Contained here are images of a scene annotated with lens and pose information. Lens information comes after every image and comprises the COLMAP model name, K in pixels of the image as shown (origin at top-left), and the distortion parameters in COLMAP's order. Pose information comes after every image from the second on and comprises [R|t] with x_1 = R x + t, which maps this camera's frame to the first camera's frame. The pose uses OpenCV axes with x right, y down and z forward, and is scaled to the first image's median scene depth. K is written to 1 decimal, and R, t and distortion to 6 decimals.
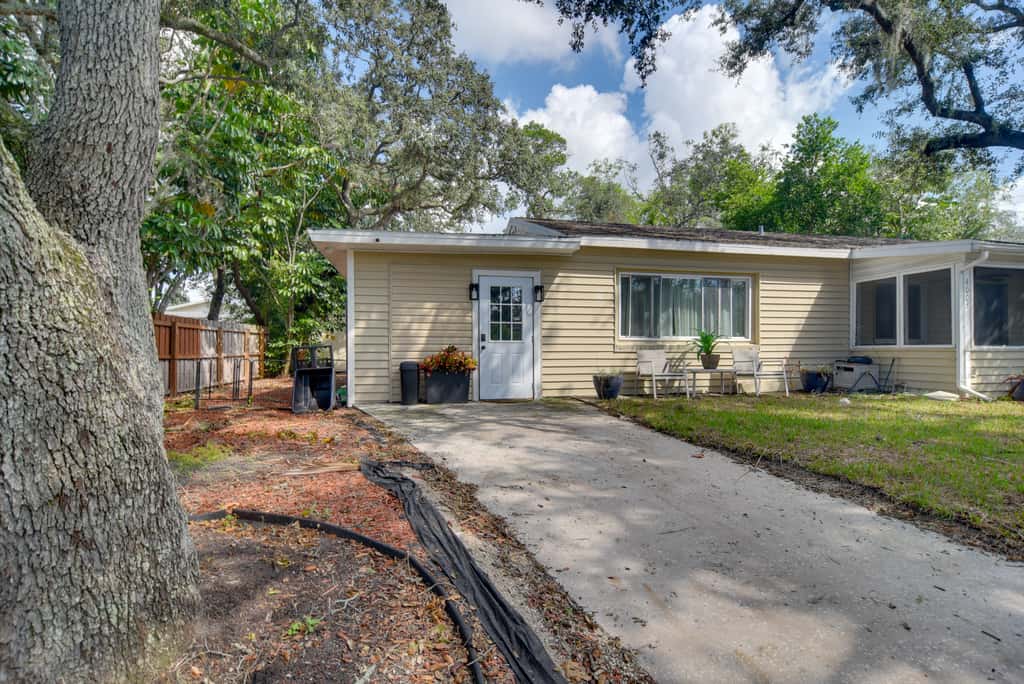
lens RADIAL K [[499.3, 0, 516.3], [0, 499.3, 347.7], [0, 0, 1]] dist [-0.015960, -0.001792]
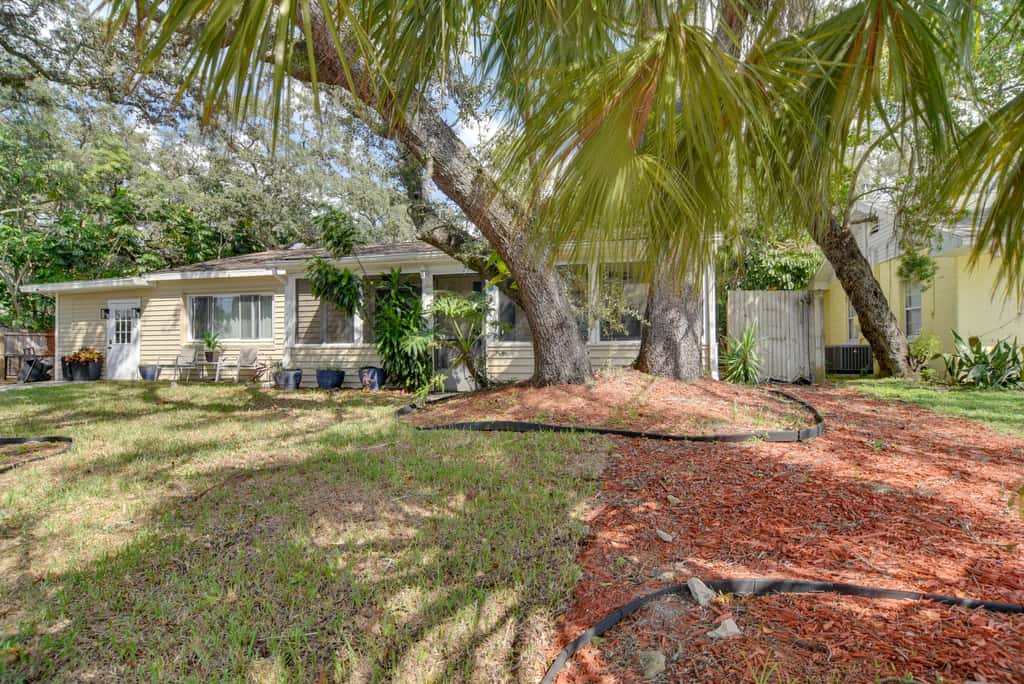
lens RADIAL K [[499.3, 0, 516.3], [0, 499.3, 347.7], [0, 0, 1]] dist [-0.015960, -0.001792]
pose [[0.902078, -0.008576, -0.431488, 1.757713], [0.004358, 0.999933, -0.010764, 0.021524], [0.431551, 0.007829, 0.902054, 0.114463]]
